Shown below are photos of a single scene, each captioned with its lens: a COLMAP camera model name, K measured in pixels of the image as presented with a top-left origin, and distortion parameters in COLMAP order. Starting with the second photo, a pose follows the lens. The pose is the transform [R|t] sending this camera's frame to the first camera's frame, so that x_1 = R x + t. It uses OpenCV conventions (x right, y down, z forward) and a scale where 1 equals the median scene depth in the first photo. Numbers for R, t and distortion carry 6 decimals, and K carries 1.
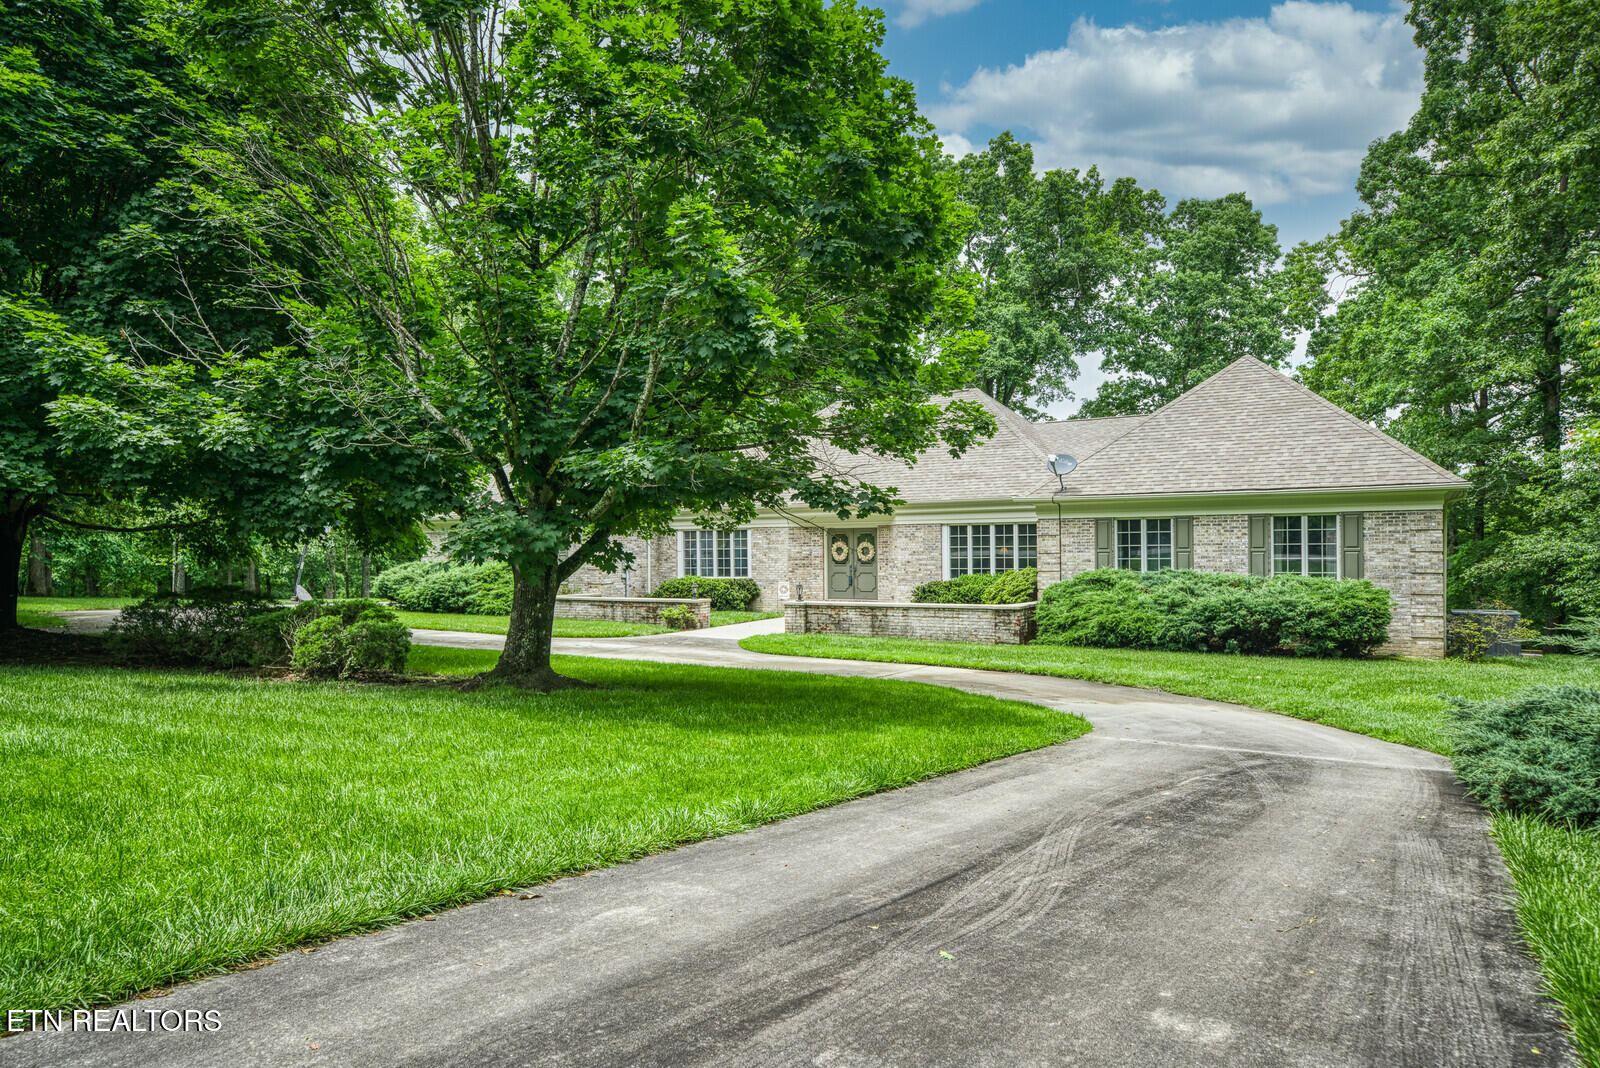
lens RADIAL K [[1066.9, 0, 802.0], [0, 1066.9, 546.3], [0, 0, 1]] dist [0.051553, 0.007171]
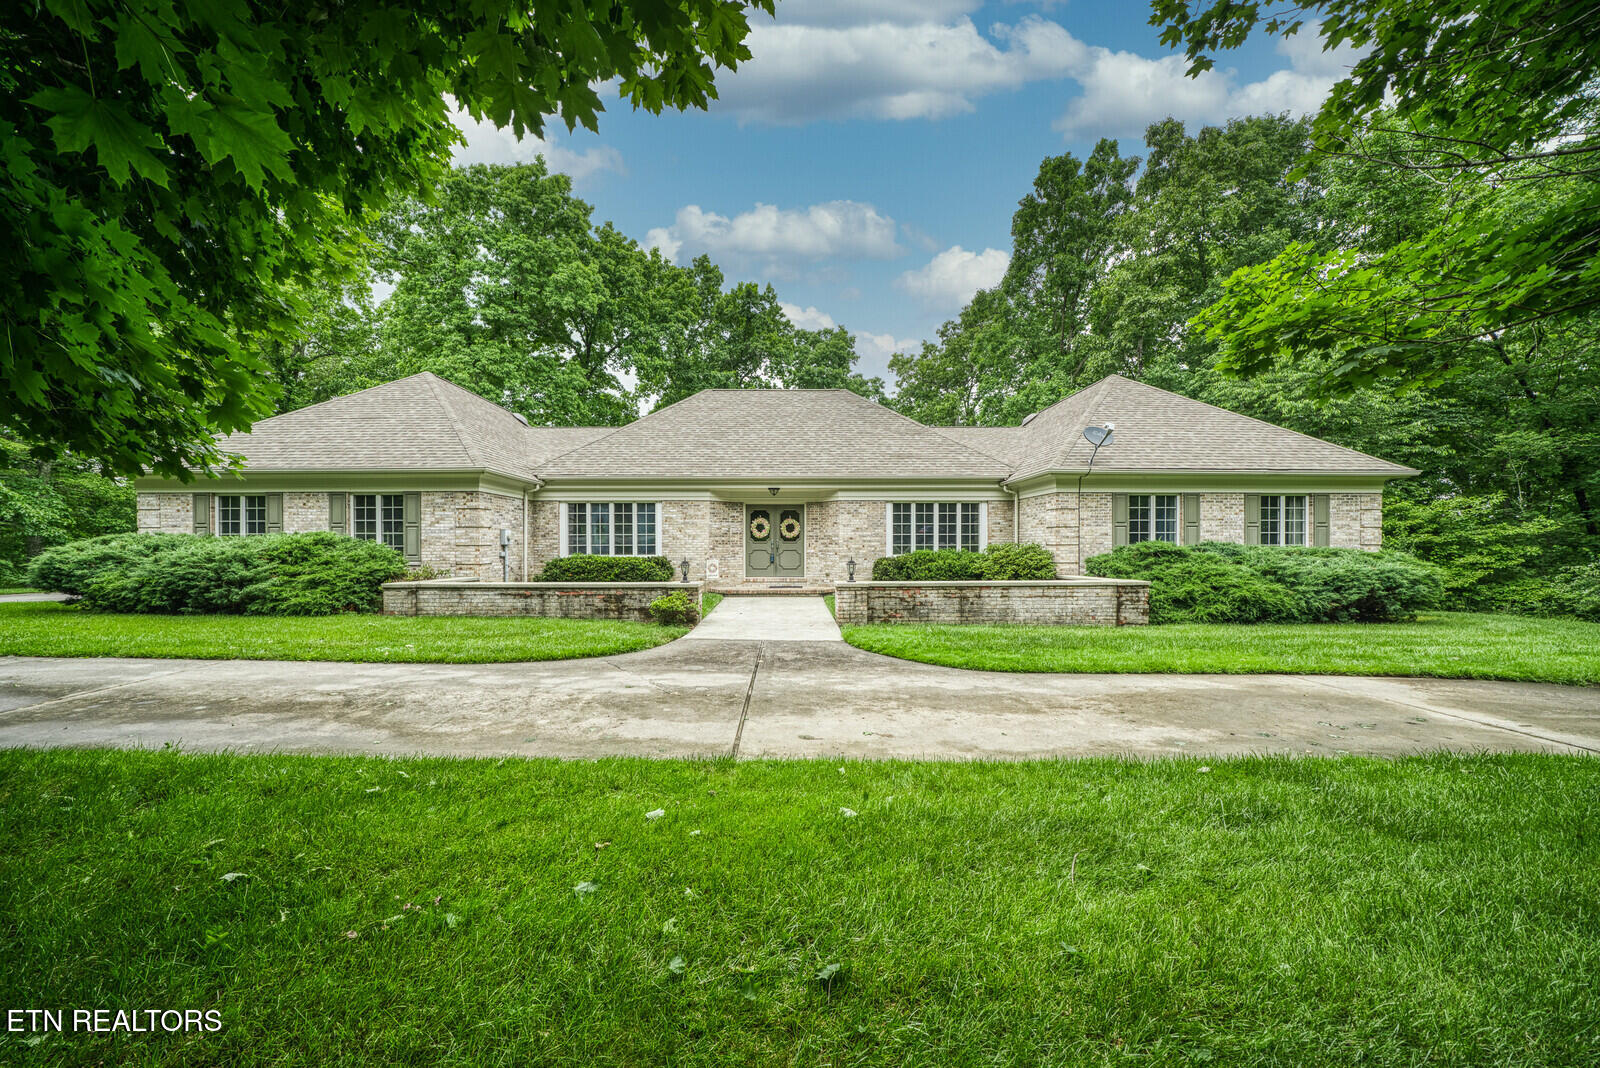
lens RADIAL K [[565.2, 0, 797.2], [0, 565.2, 547.1], [0, 0, 1]] dist [-0.019315, -0.000020]
pose [[0.850000, 0.005788, 0.526752, -0.222446], [-0.006977, 0.999976, 0.000271, 0.023315], [-0.526737, -0.003906, 0.850019, 0.591574]]
